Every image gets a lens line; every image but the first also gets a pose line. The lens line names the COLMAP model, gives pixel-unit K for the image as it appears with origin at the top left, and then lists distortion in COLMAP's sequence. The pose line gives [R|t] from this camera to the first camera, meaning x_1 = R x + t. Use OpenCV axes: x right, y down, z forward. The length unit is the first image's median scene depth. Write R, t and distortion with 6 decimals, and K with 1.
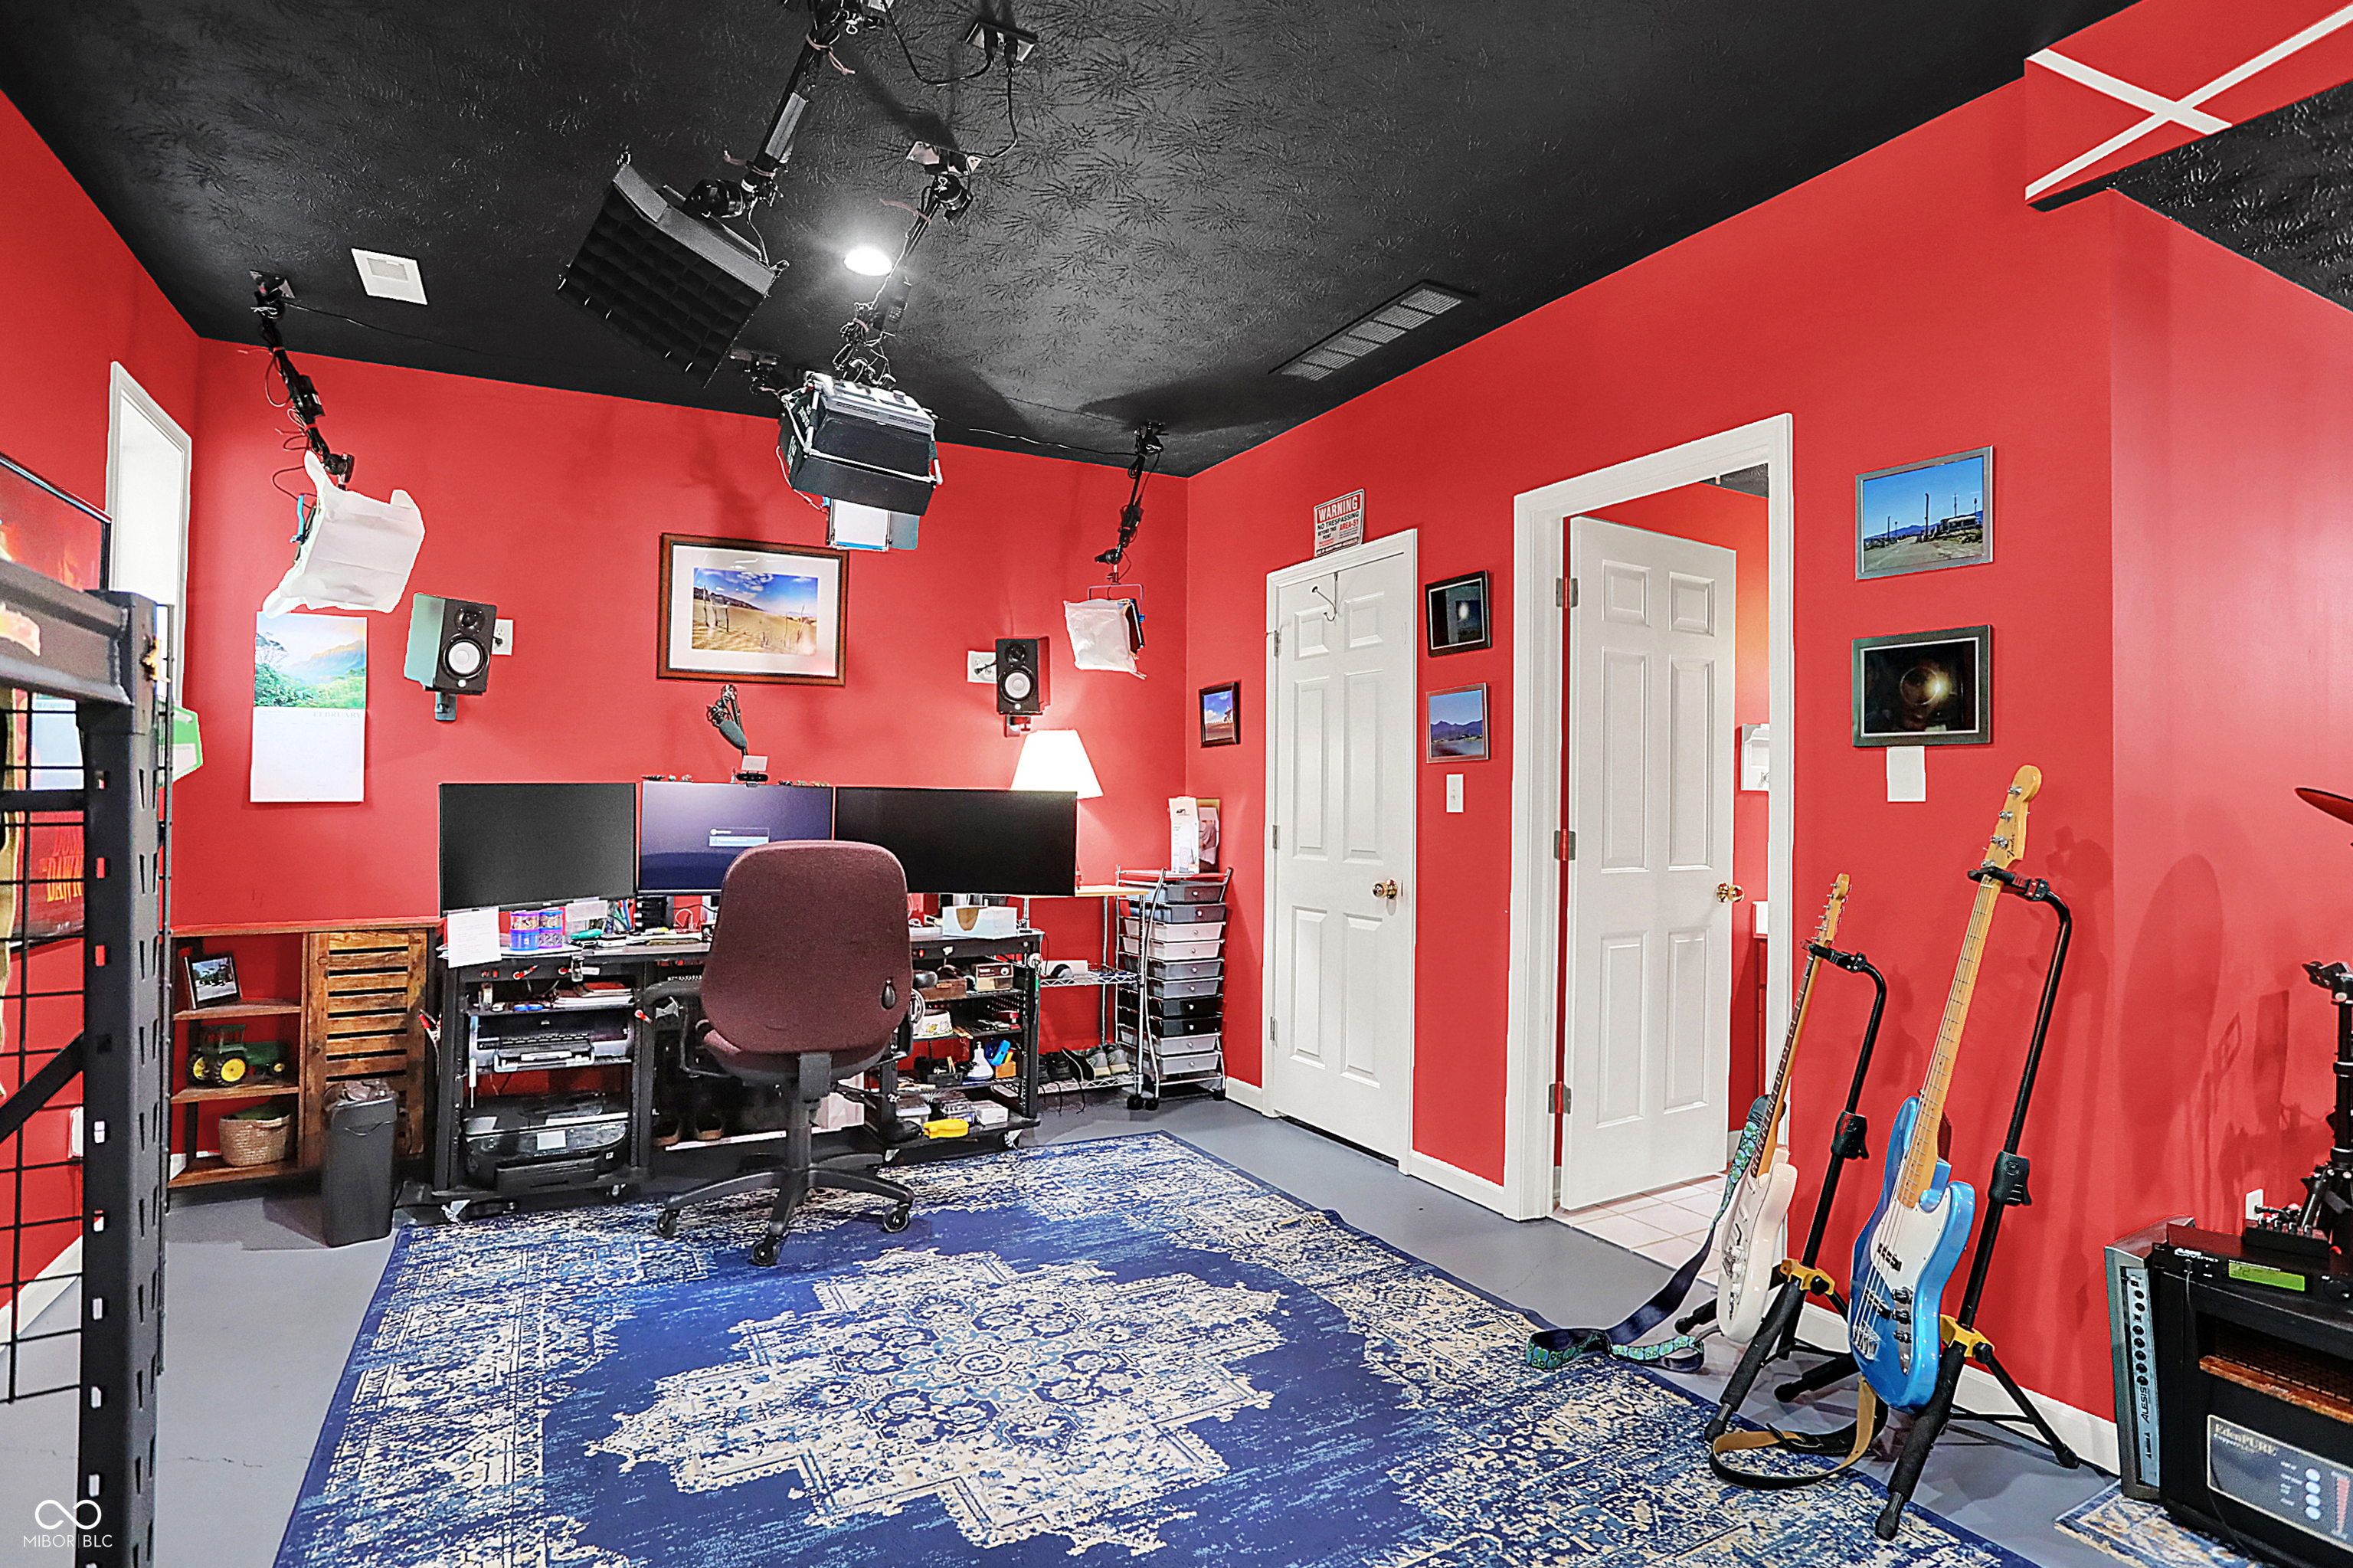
lens RADIAL K [[1161.8, 0, 1171.0], [0, 1161.8, 764.2], [0, 0, 1]] dist [-0.070983, 0.036867]
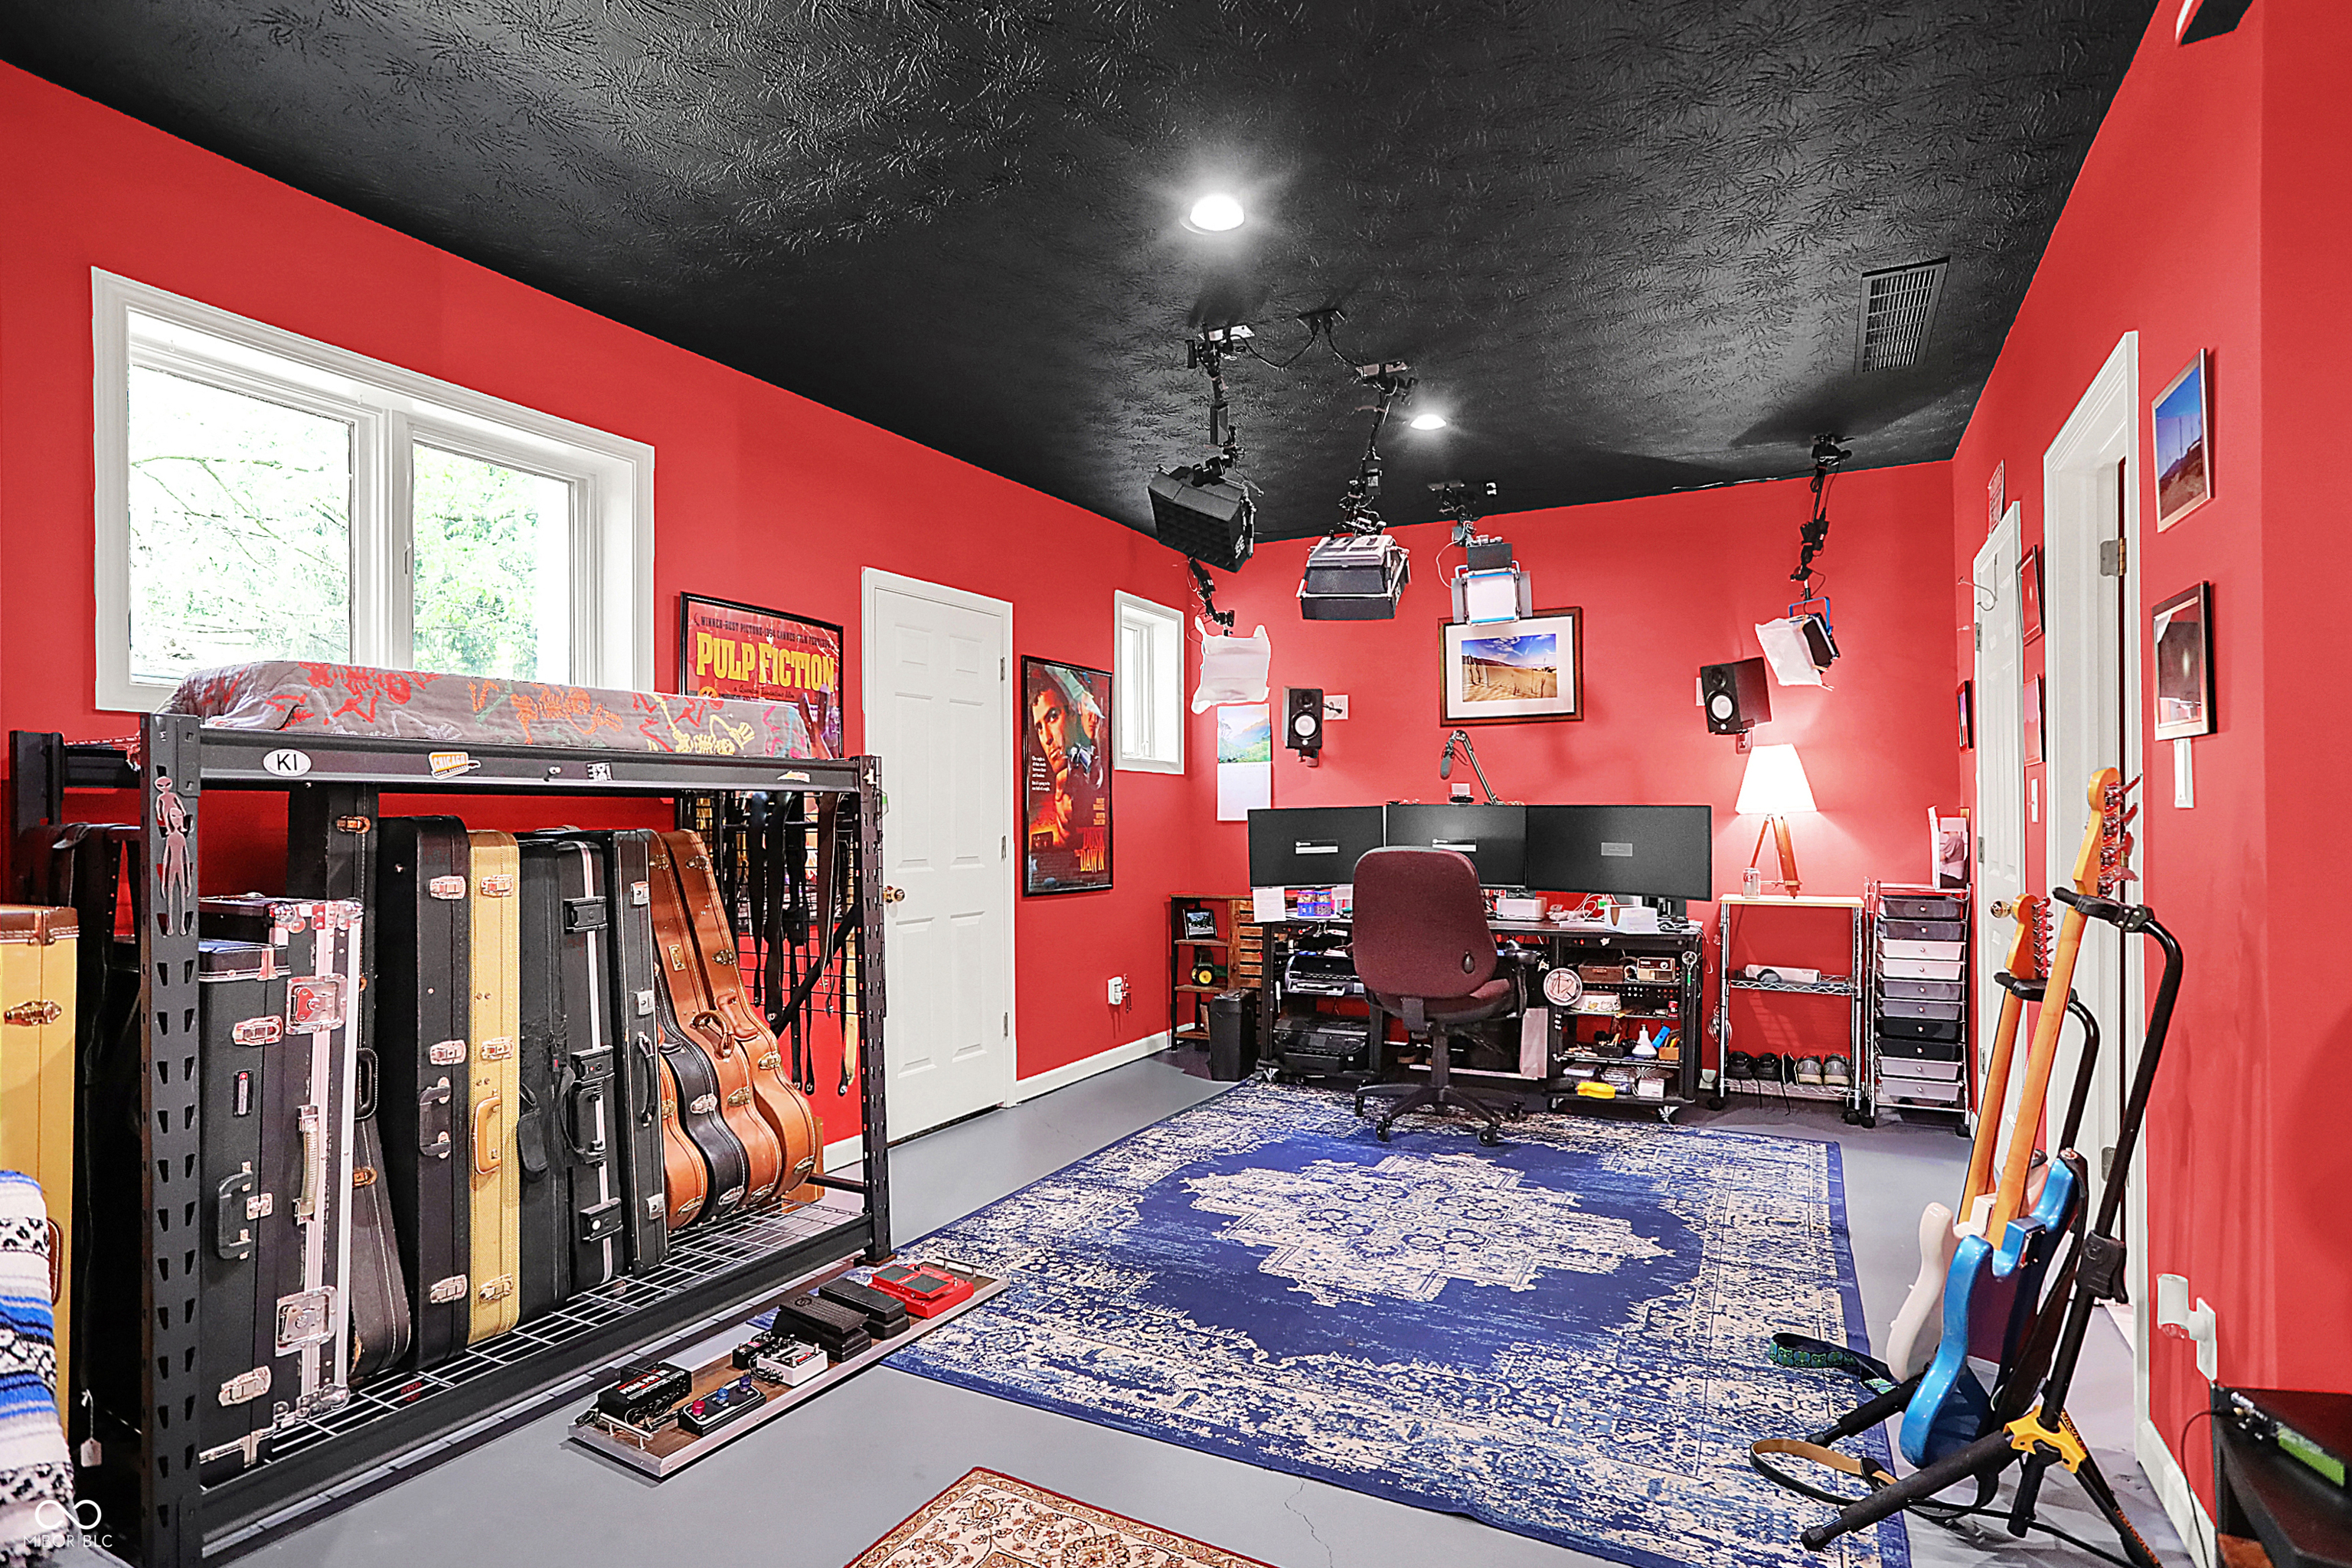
lens RADIAL K [[1176.9, 0, 1199.2], [0, 1176.9, 794.6], [0, 0, 1]] dist [-0.071380, 0.029773]
pose [[0.557742, -0.023404, -0.829684, 0.708958], [0.039569, 0.999216, -0.001587, -0.004819], [0.829071, -0.031945, 0.558231, -0.004528]]
